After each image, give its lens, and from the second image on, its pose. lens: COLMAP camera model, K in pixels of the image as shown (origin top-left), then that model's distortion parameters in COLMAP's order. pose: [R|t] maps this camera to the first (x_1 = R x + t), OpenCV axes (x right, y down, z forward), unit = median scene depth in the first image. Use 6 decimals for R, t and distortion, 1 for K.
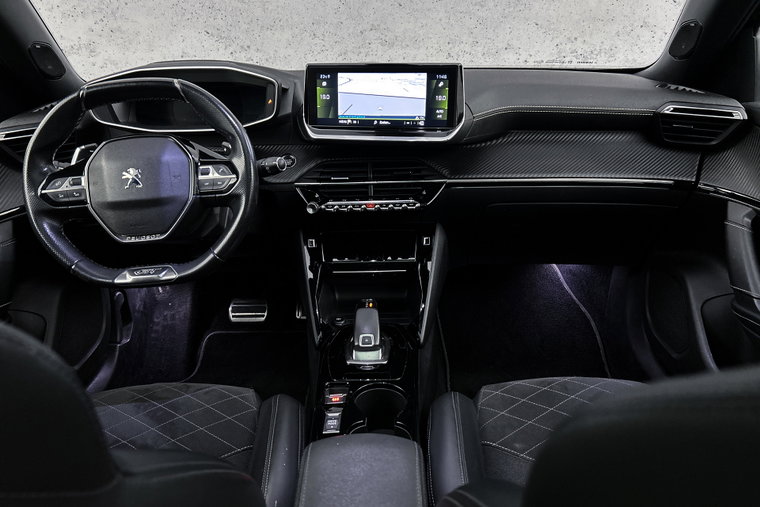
lens RADIAL K [[573.1, 0, 375.4], [0, 573.1, 262.1], [0, 0, 1]] dist [0.051273, -0.062085]
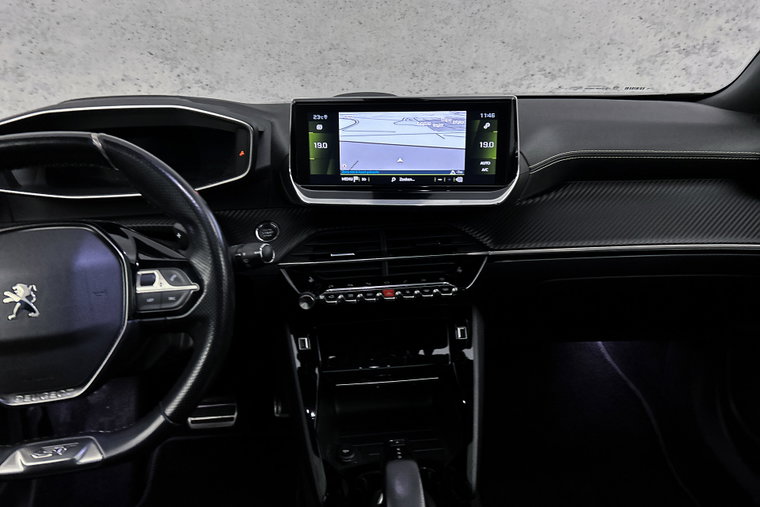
lens RADIAL K [[573.1, 0, 375.2], [0, 573.1, 255.9], [0, 0, 1]] dist [0.051273, -0.062085]
pose [[0.996269, -0.036383, 0.078255, -0.079413], [0.039295, 0.998579, -0.036004, -0.120468], [-0.076833, 0.038945, 0.996283, 0.290021]]
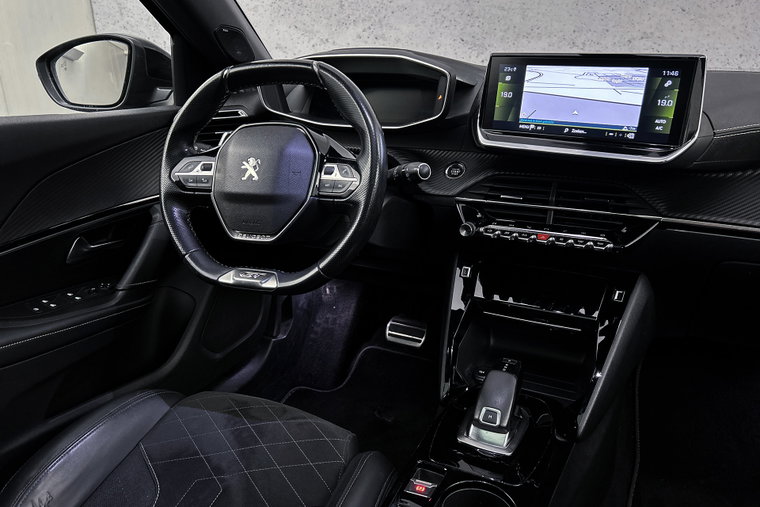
lens RADIAL K [[573.1, 0, 377.4], [0, 573.1, 253.5], [0, 0, 1]] dist [0.051273, -0.062085]
pose [[0.906575, 0.158196, -0.391275, 0.094993], [-0.171657, 0.985157, 0.000580, -0.039610], [0.385559, 0.066639, 0.920274, 0.207375]]
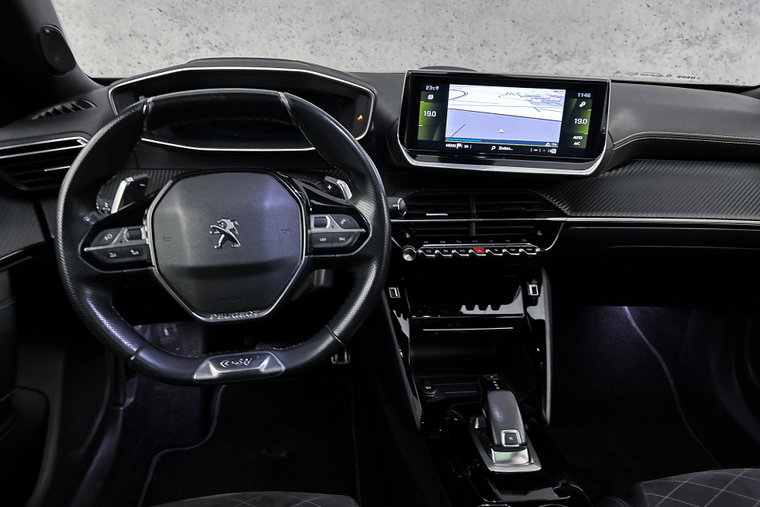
lens RADIAL K [[573.1, 0, 375.0], [0, 573.1, 263.6], [0, 0, 1]] dist [0.051273, -0.062085]
pose [[0.992893, 0.004737, 0.118914, -0.249380], [-0.007401, 0.999731, 0.021975, -0.096822], [-0.118778, -0.022699, 0.992661, 0.219697]]
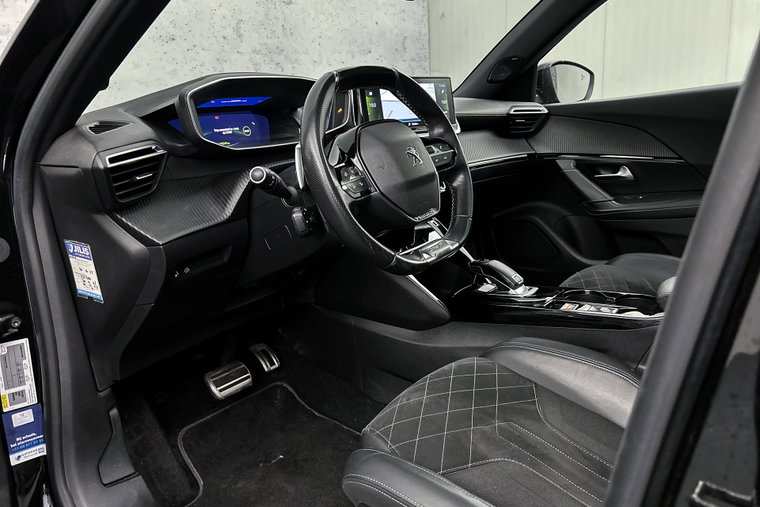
lens RADIAL K [[573.1, 0, 380.2], [0, 573.1, 249.8], [0, 0, 1]] dist [0.051273, -0.062085]
pose [[0.615635, -0.201069, 0.761948, -0.954838], [0.344058, 0.938458, -0.030342, 0.012021], [-0.708956, 0.280834, 0.646927, 0.346257]]
